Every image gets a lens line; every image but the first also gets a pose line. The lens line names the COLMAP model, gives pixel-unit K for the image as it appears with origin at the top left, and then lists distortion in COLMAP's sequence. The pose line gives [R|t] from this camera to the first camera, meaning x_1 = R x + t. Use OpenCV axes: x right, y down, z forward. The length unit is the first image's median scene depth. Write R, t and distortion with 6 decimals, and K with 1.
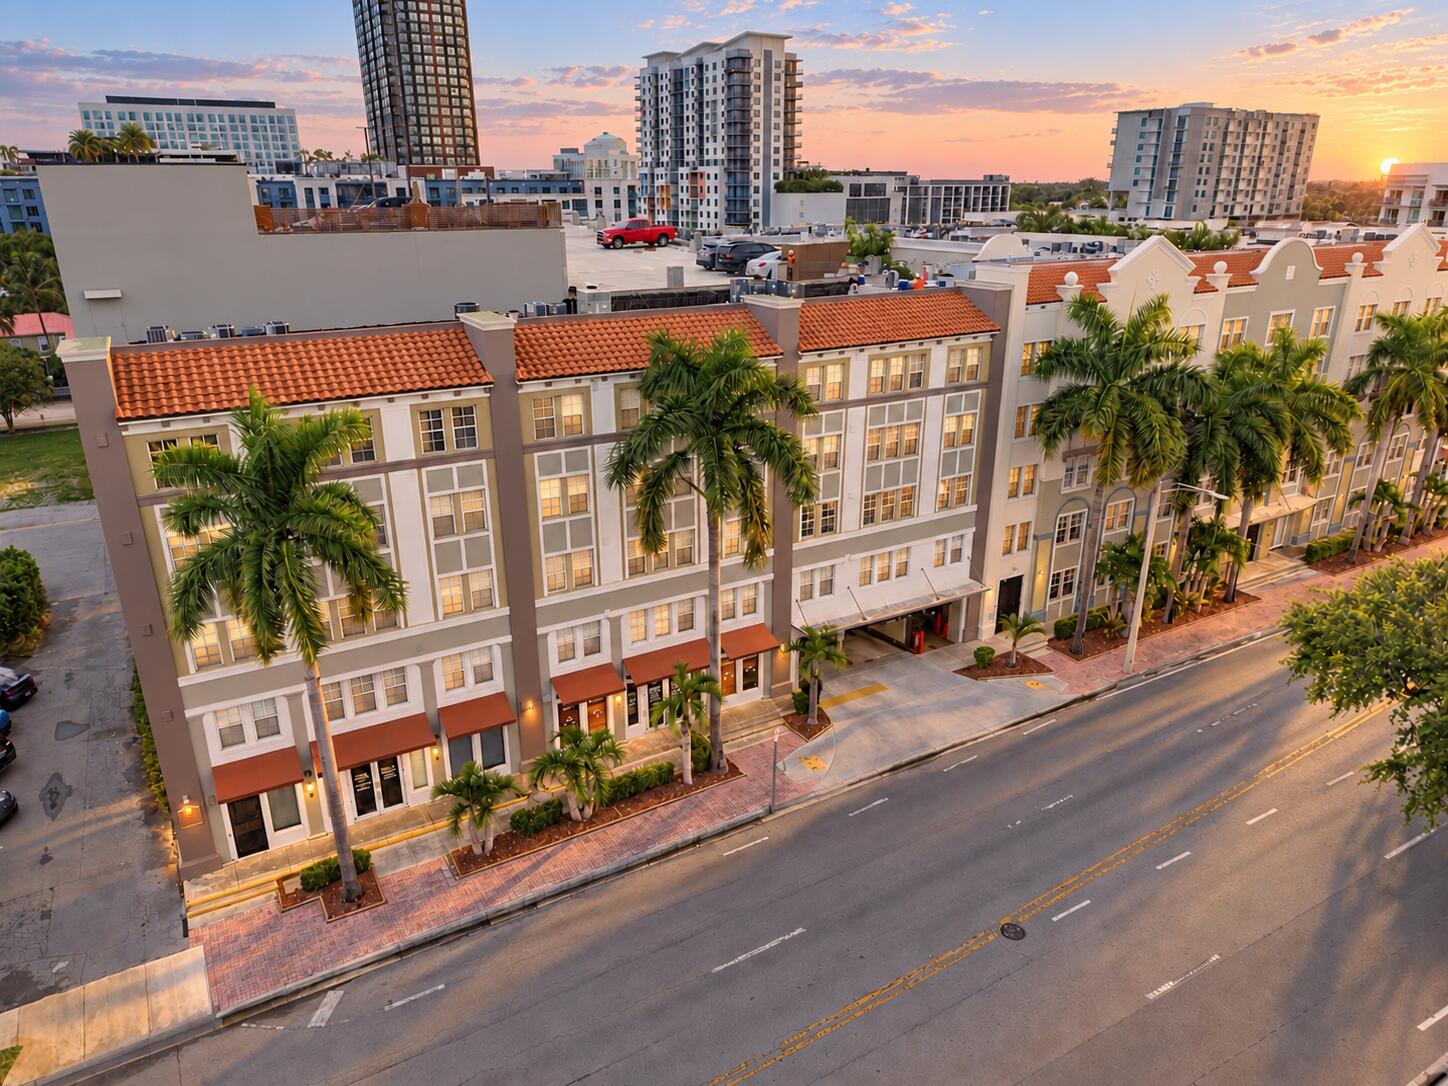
lens RADIAL K [[958.3, 0, 726.6], [0, 958.3, 549.5], [0, 0, 1]] dist [0.047433, -0.040385]
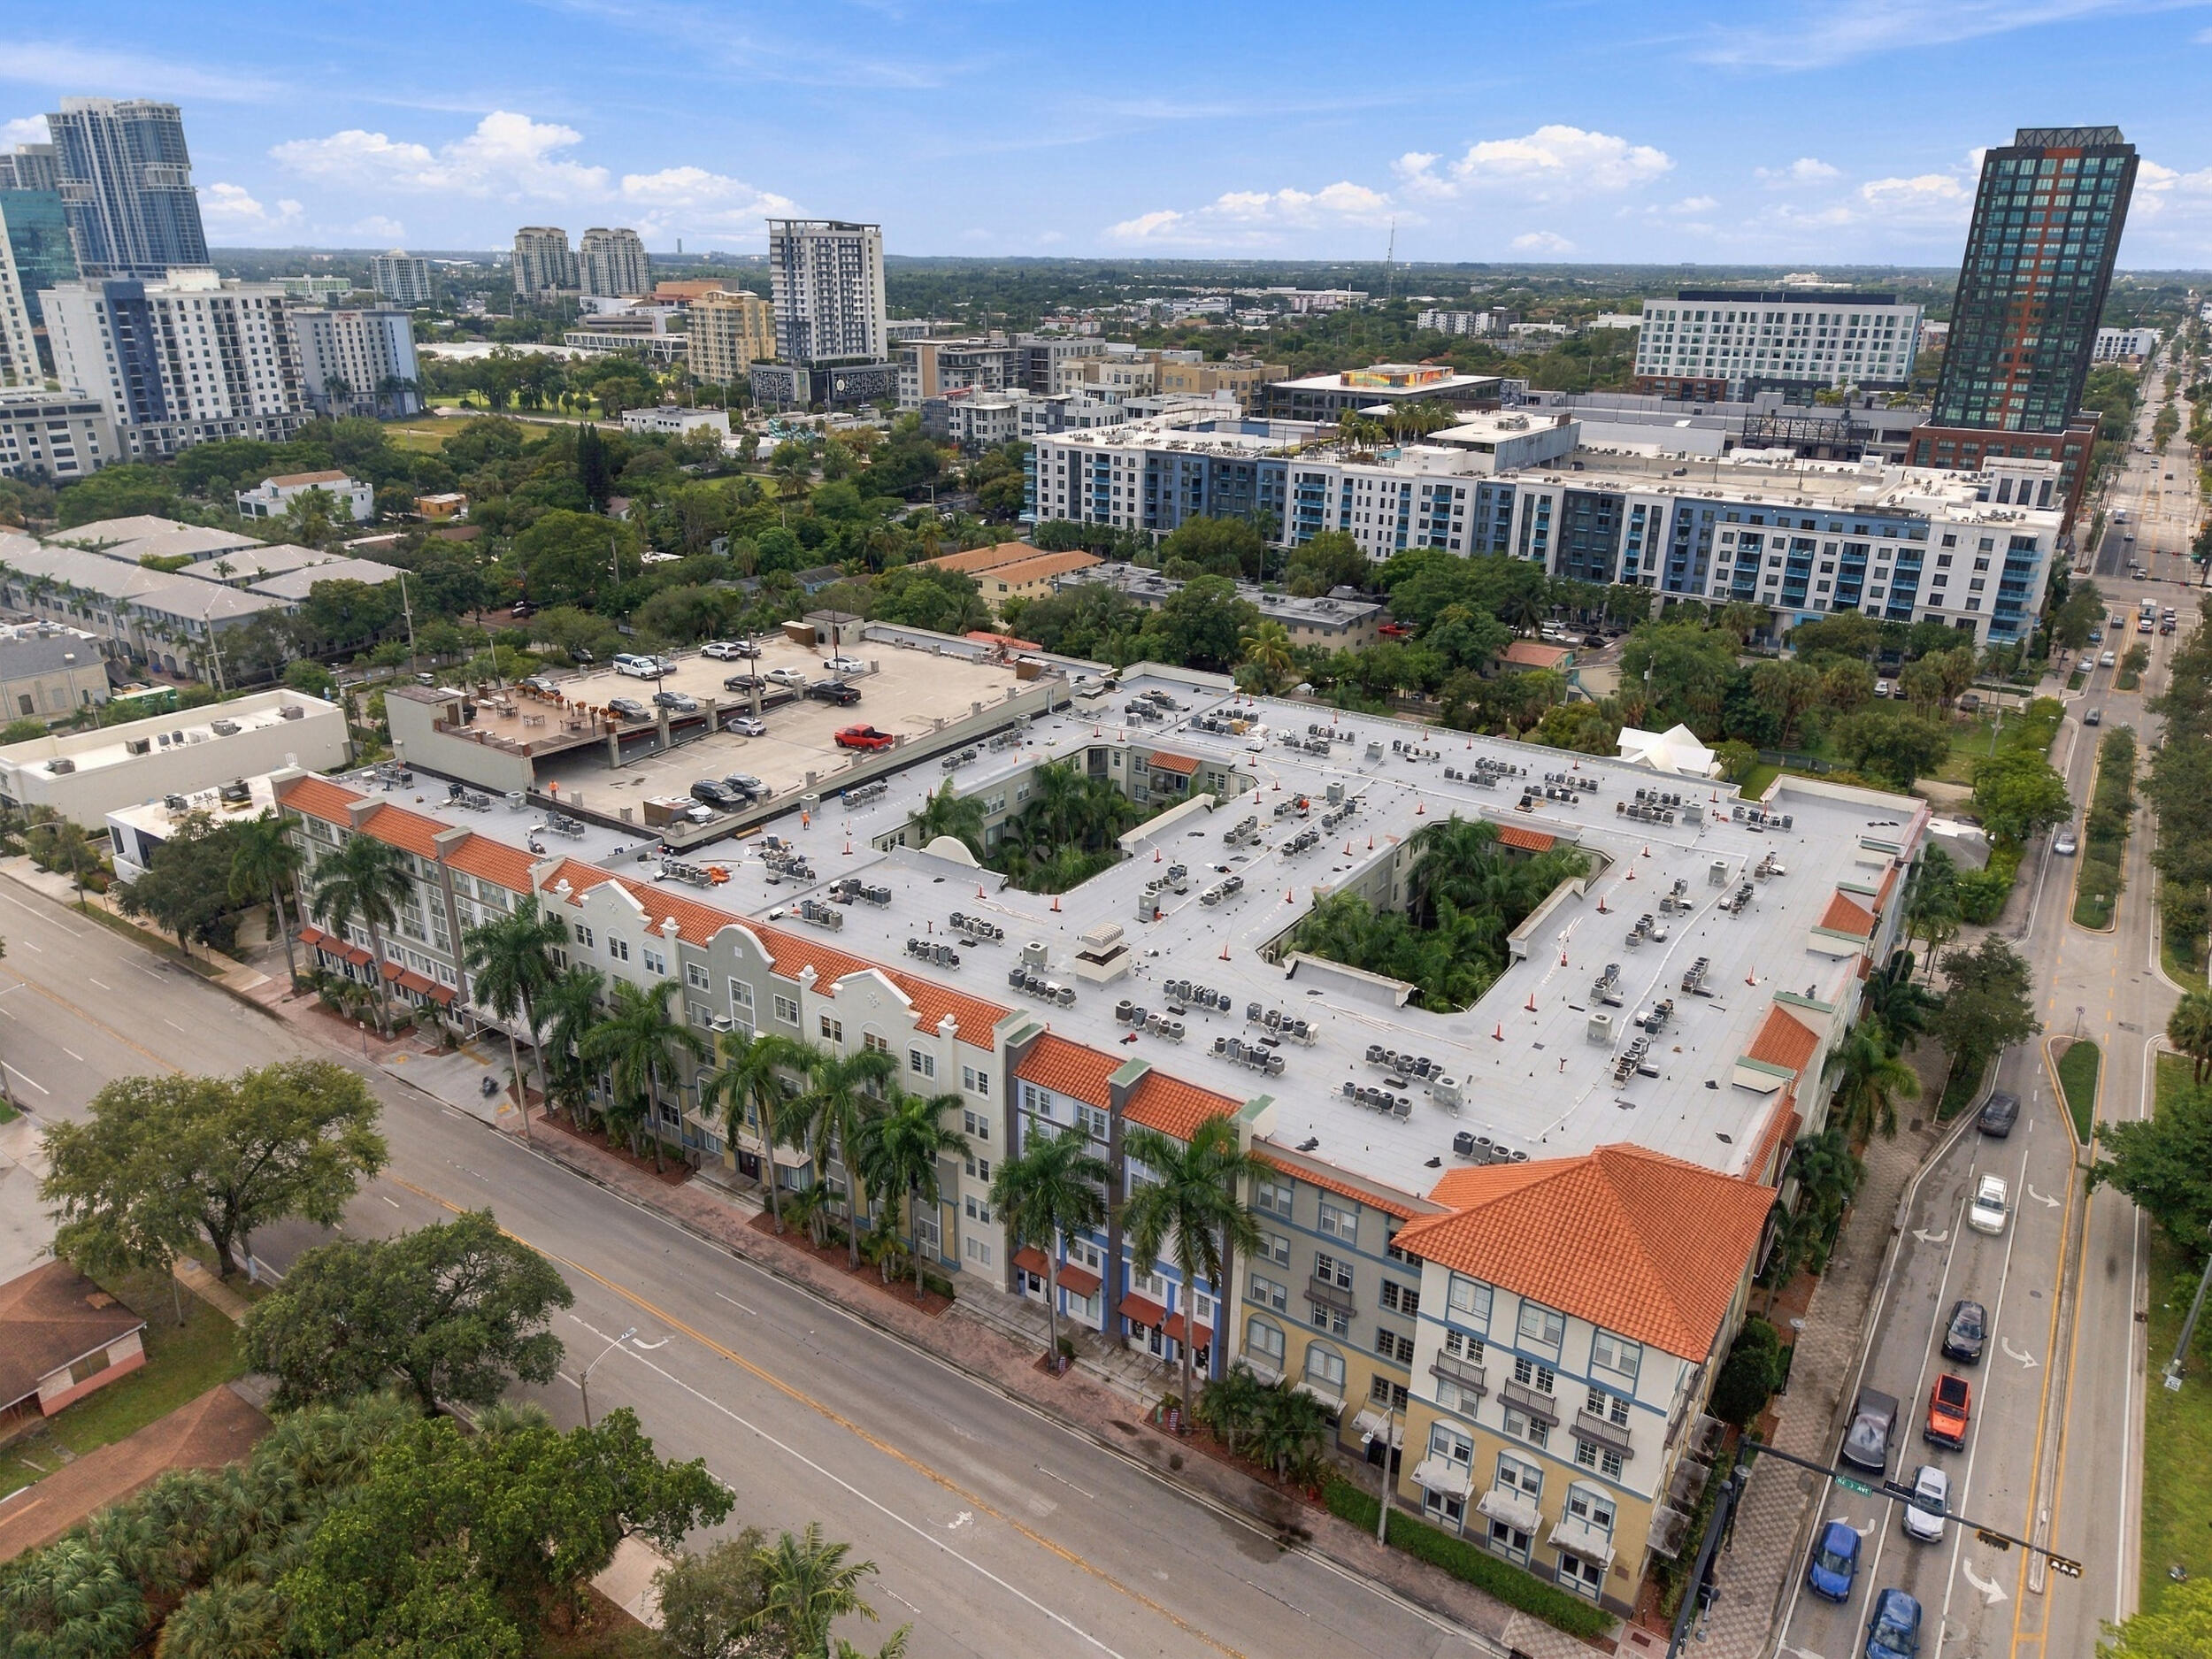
lens RADIAL K [[1478.0, 0, 1101.8], [0, 1478.0, 832.8], [0, 0, 1]] dist [0.046592, -0.041989]
pose [[0.428276, 0.333029, -0.840043, 0.458158], [-0.329236, 0.923222, 0.198152, -0.190654], [0.841537, 0.191709, 0.505039, 0.084237]]
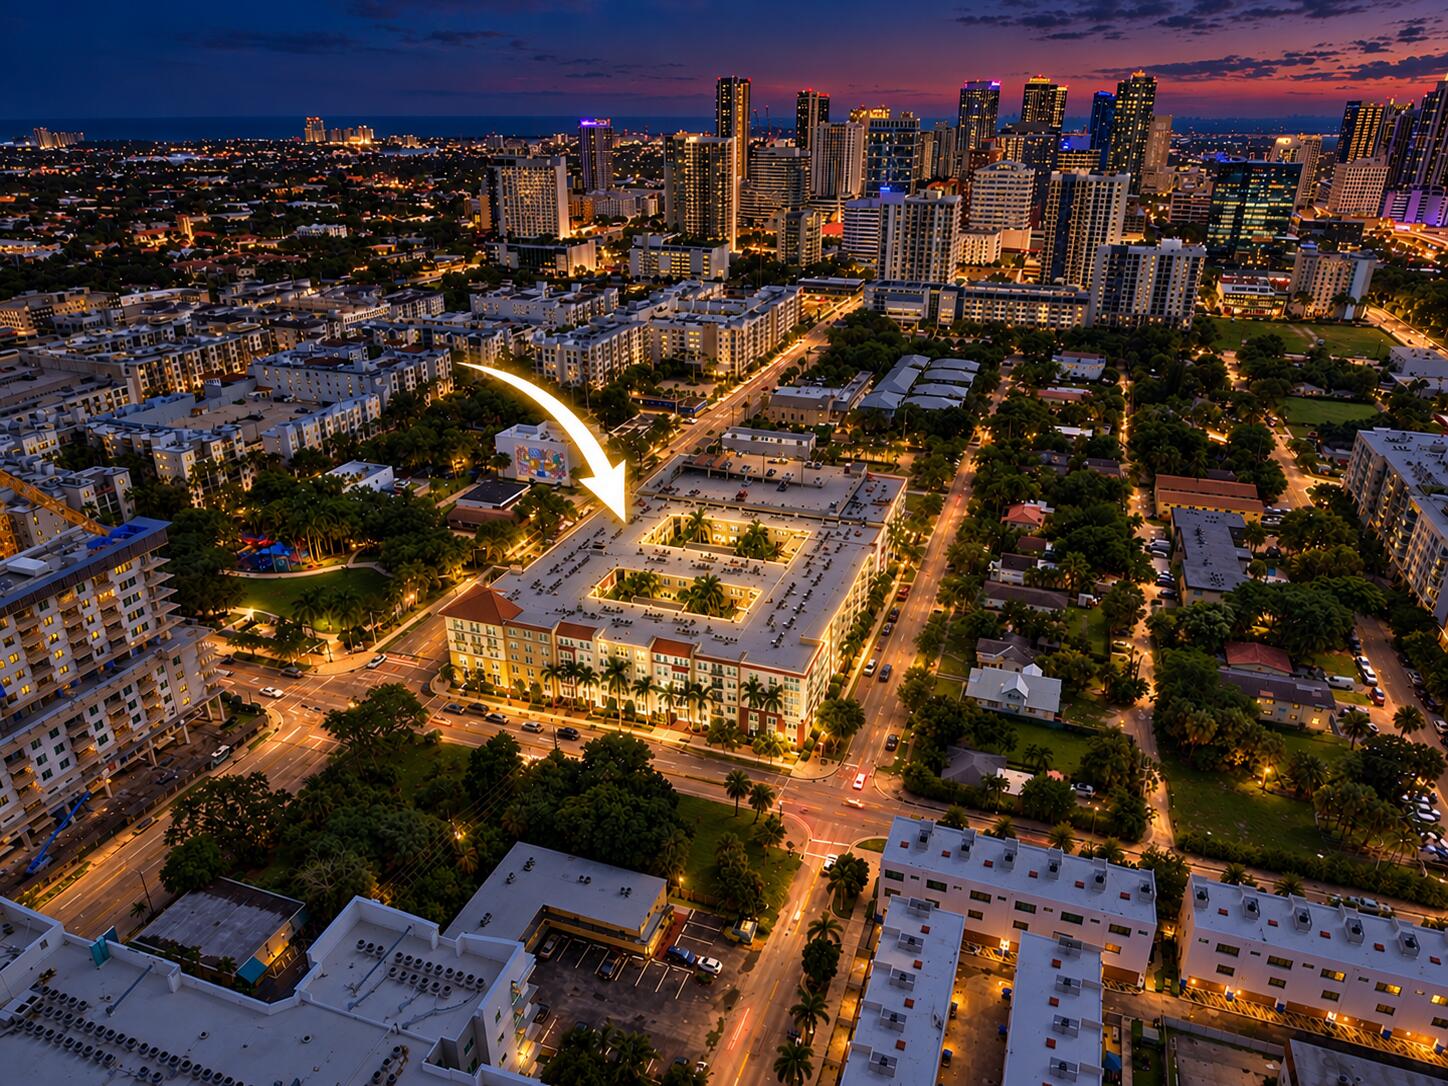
lens RADIAL K [[967.5, 0, 721.3], [0, 967.5, 545.1], [0, 0, 1]] dist [0.046592, -0.041989]
pose [[-0.768008, 0.252458, -0.588581, 0.596141], [-0.234715, 0.744129, 0.625444, -0.681455], [0.595879, 0.618495, -0.512242, 0.810731]]
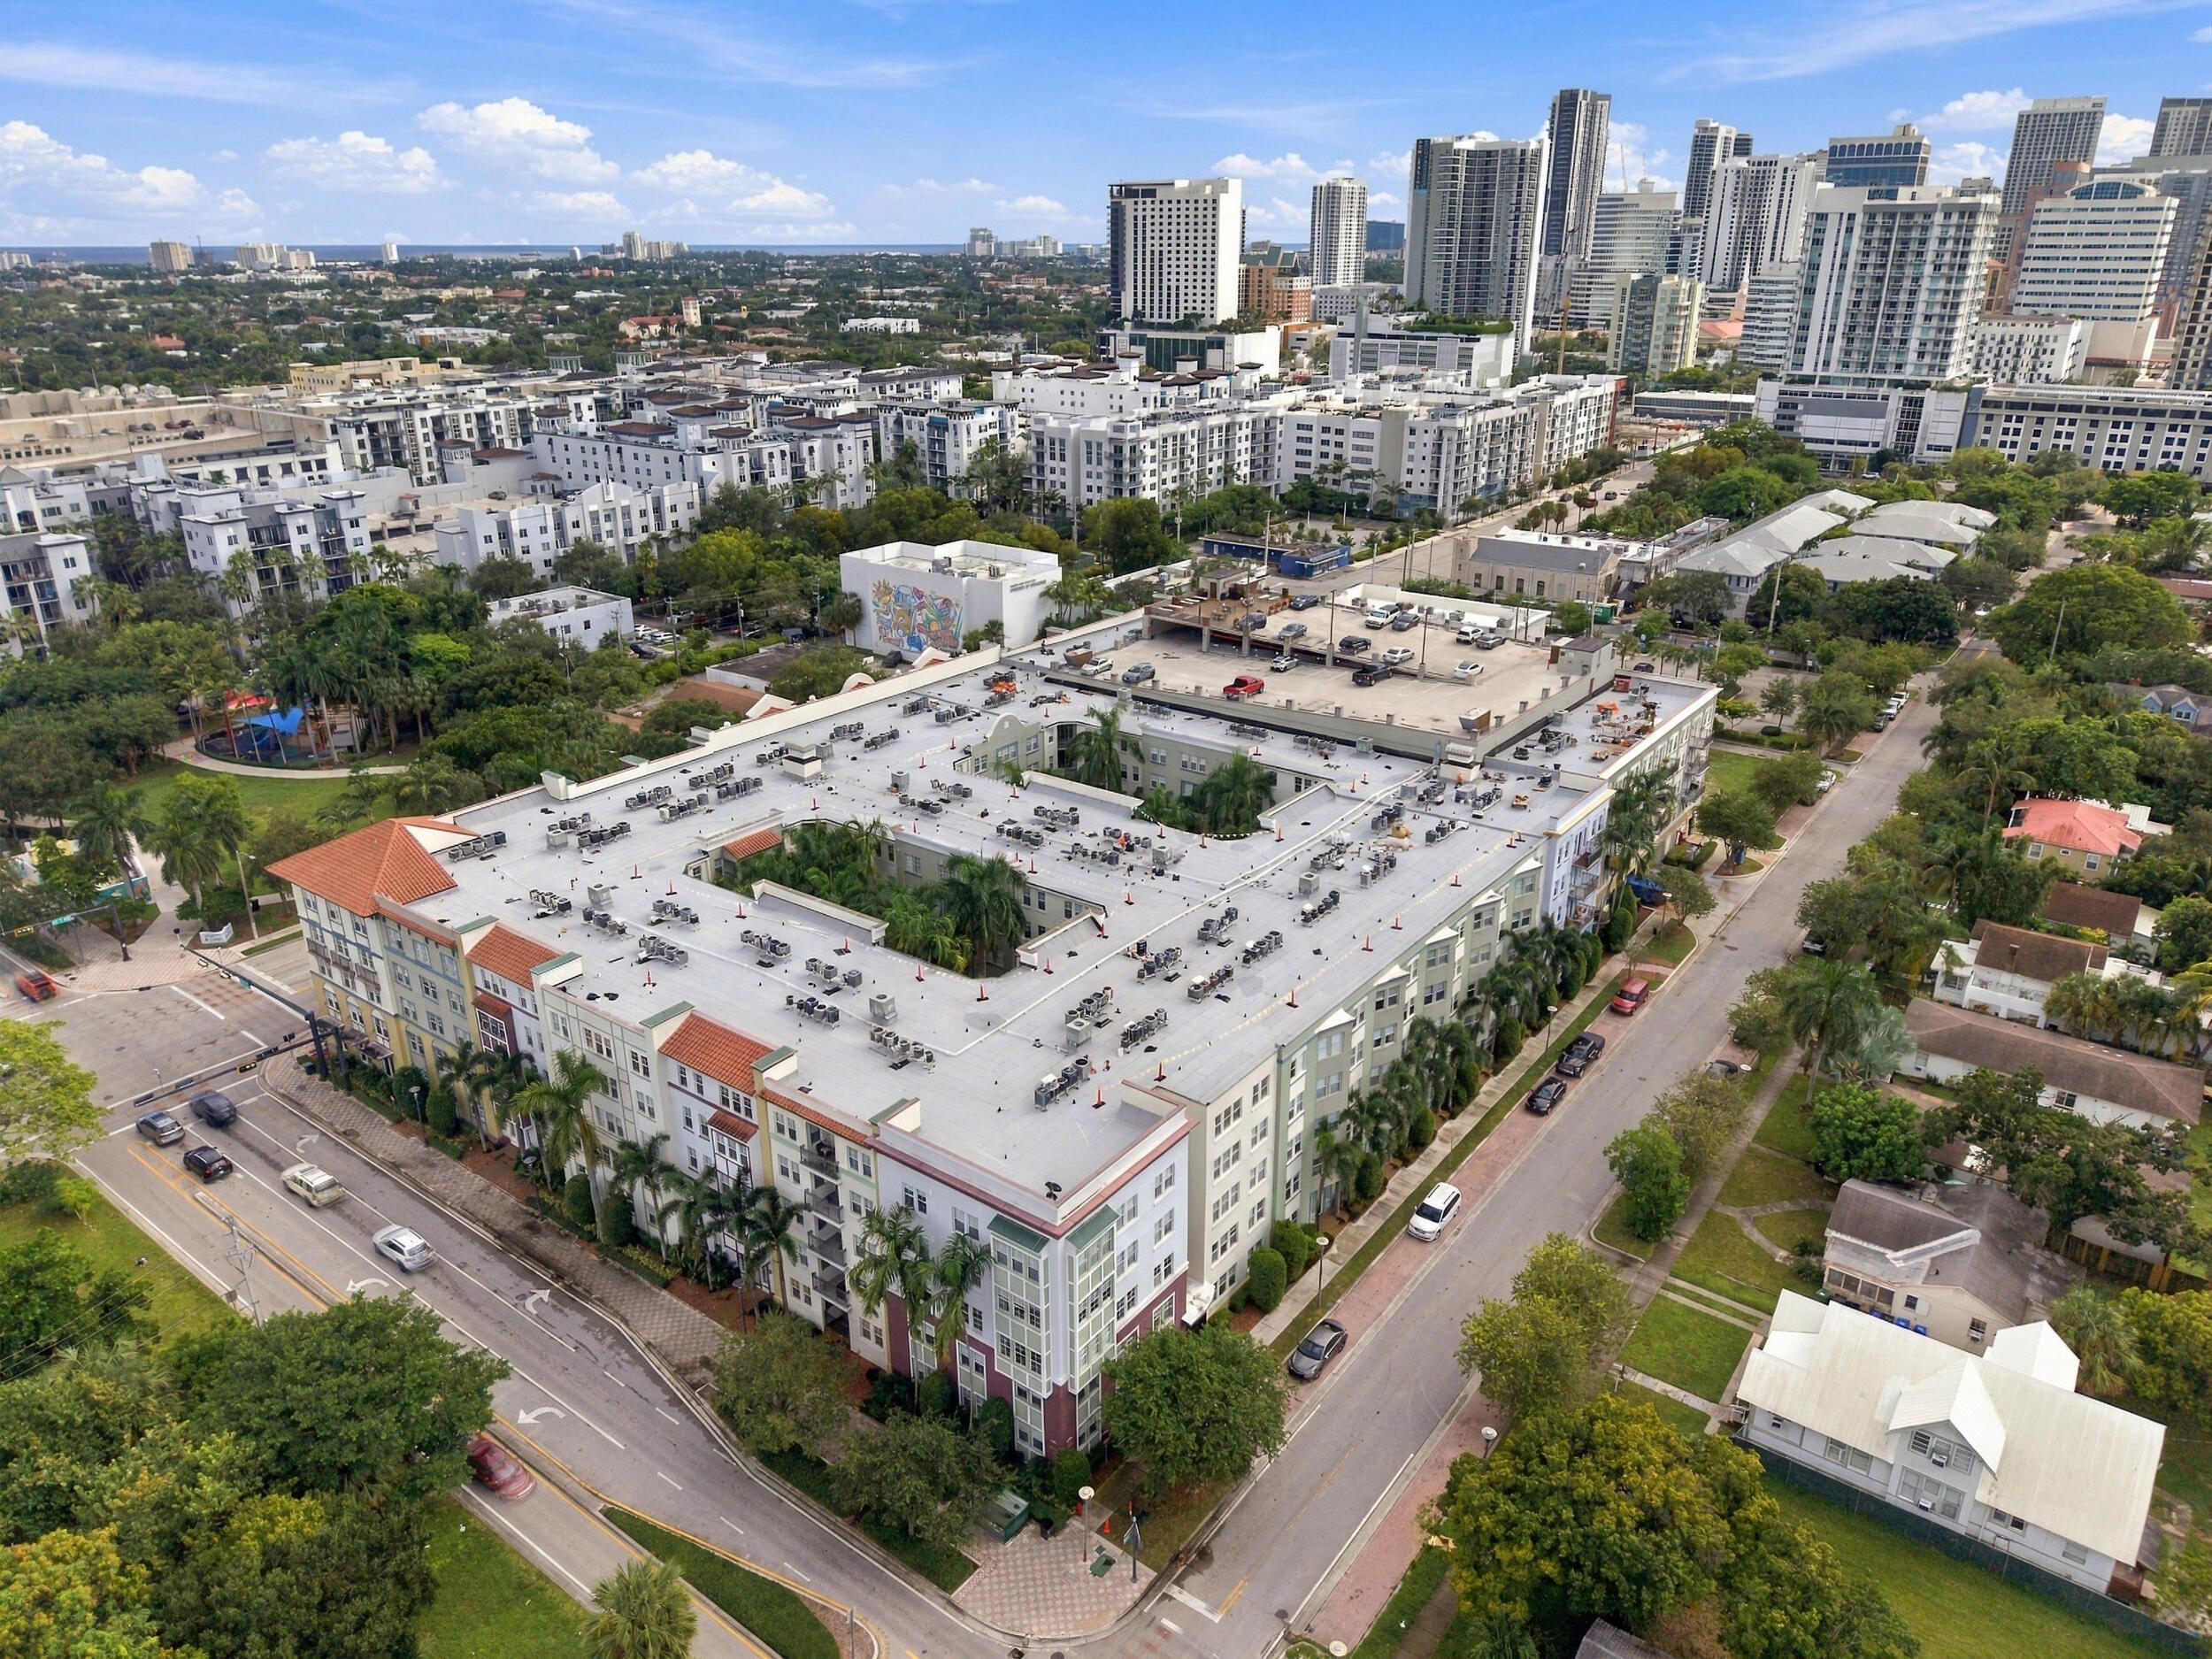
lens RADIAL K [[1478.1, 0, 1106.0], [0, 1478.1, 829.5], [0, 0, 1]] dist [-0.006914, -0.003028]
pose [[-0.925567, 0.133063, -0.354429, 0.241597], [-0.142470, 0.744954, 0.651726, -0.428146], [0.350754, 0.653711, -0.670547, 0.687961]]
